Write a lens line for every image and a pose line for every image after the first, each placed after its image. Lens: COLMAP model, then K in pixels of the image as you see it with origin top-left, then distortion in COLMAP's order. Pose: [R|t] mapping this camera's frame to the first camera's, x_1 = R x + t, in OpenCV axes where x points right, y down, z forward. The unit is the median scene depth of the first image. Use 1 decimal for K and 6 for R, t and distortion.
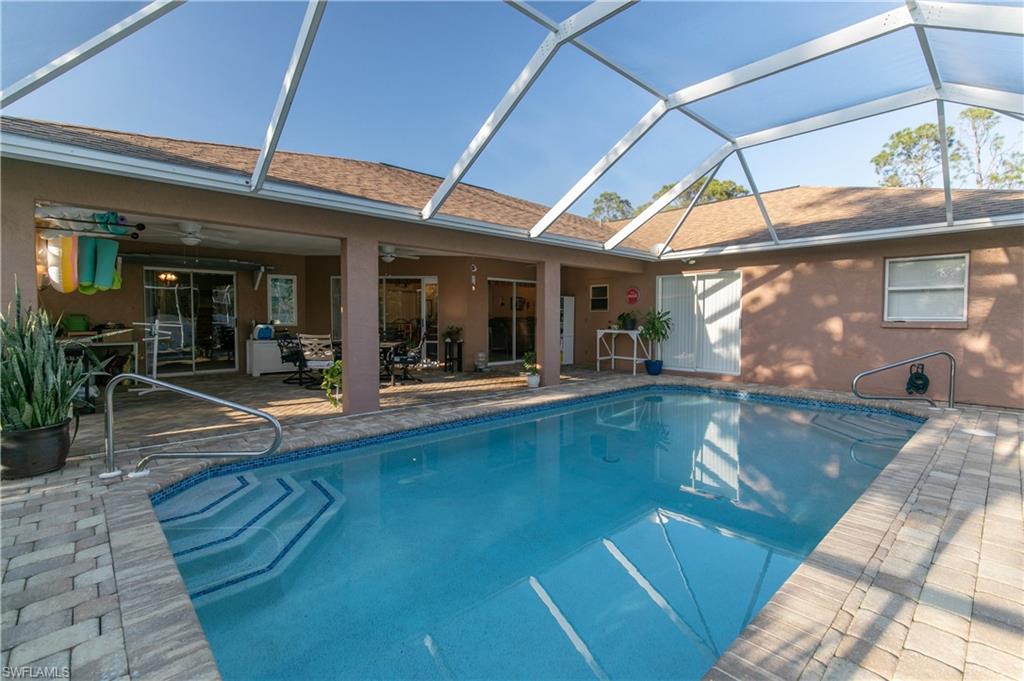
lens RADIAL K [[465.2, 0, 508.1], [0, 465.2, 328.0], [0, 0, 1]] dist [-0.000419, -0.000014]
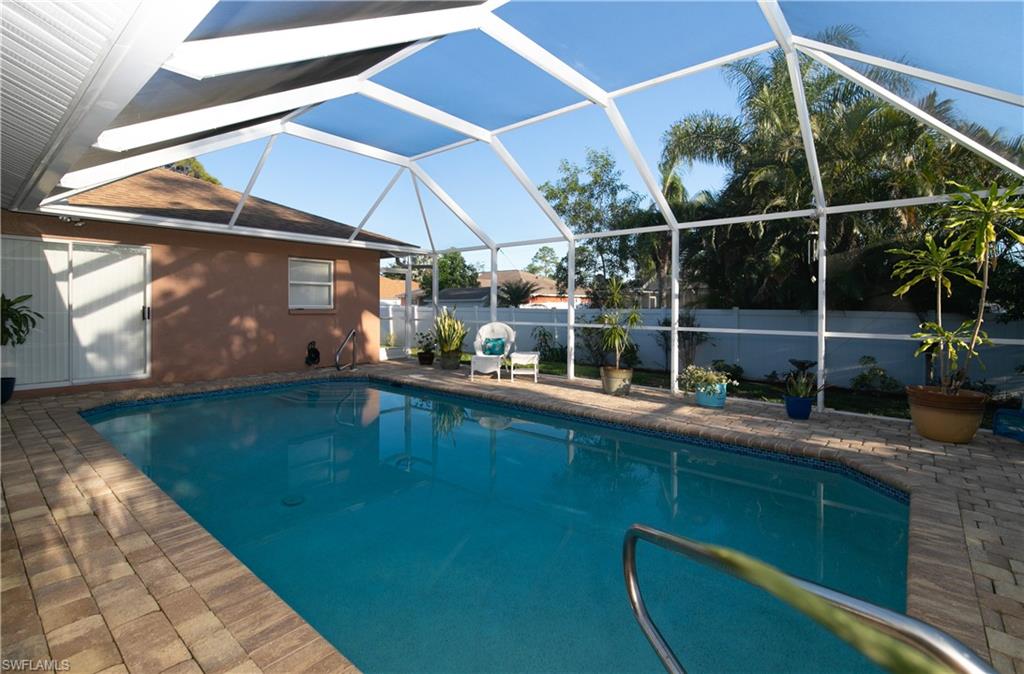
lens RADIAL K [[471.6, 0, 511.7], [0, 471.6, 323.0], [0, 0, 1]] dist [0.013879, -0.000249]
pose [[-0.119384, -0.038910, 0.992085, -0.352789], [0.014894, 0.999049, 0.040975, -0.015564], [-0.992736, 0.019668, -0.118691, 0.432039]]
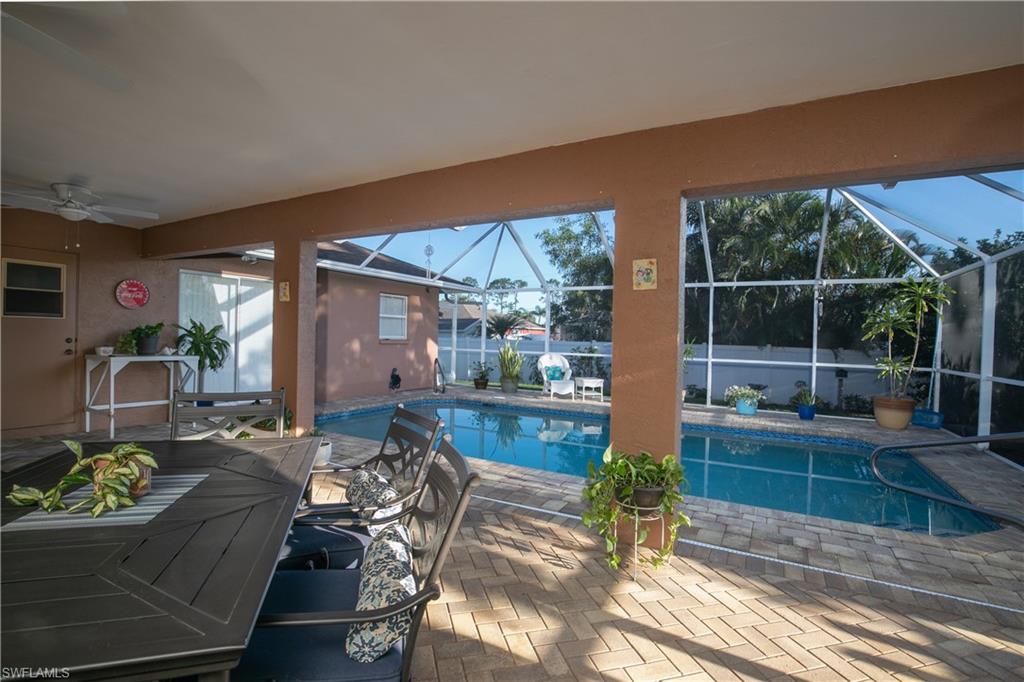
lens RADIAL K [[469.5, 0, 530.3], [0, 469.5, 336.1], [0, 0, 1]] dist [-0.001119, 0.000038]
pose [[-0.328683, -0.009635, 0.944391, -0.467942], [-0.007230, 0.999944, 0.007685, -0.027523], [-0.944412, -0.004302, -0.328735, 0.777083]]
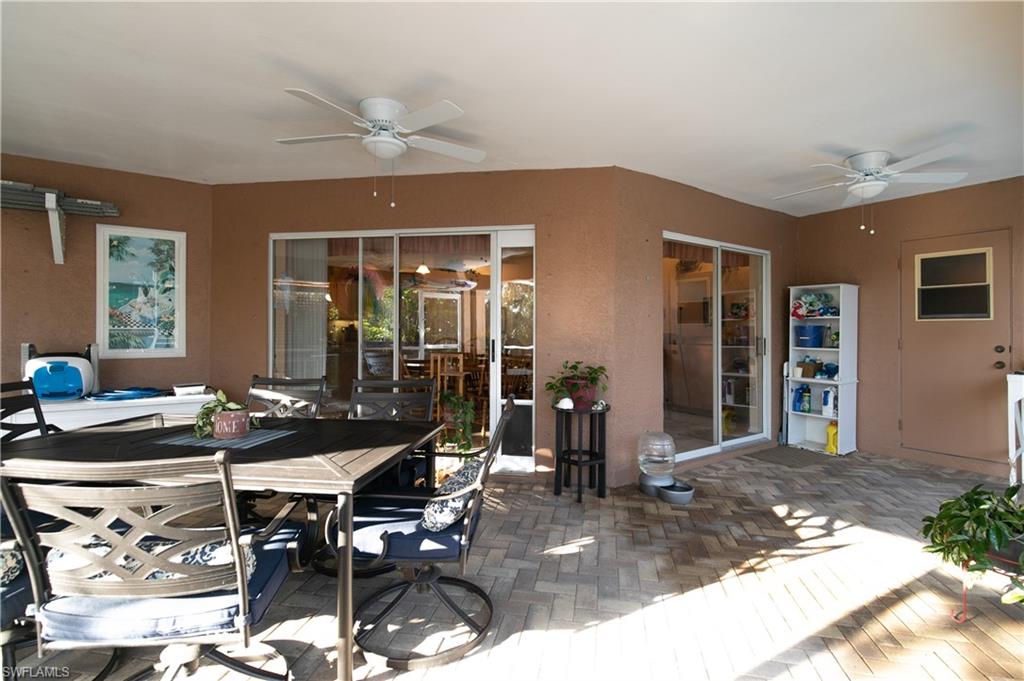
lens RADIAL K [[469.5, 0, 530.3], [0, 469.5, 335.6], [0, 0, 1]] dist [-0.001119, 0.000038]
pose [[0.993189, 0.000218, -0.116512, -0.115961], [-0.002102, 0.999869, -0.016040, -0.018514], [0.116494, 0.016175, 0.993060, 0.658790]]
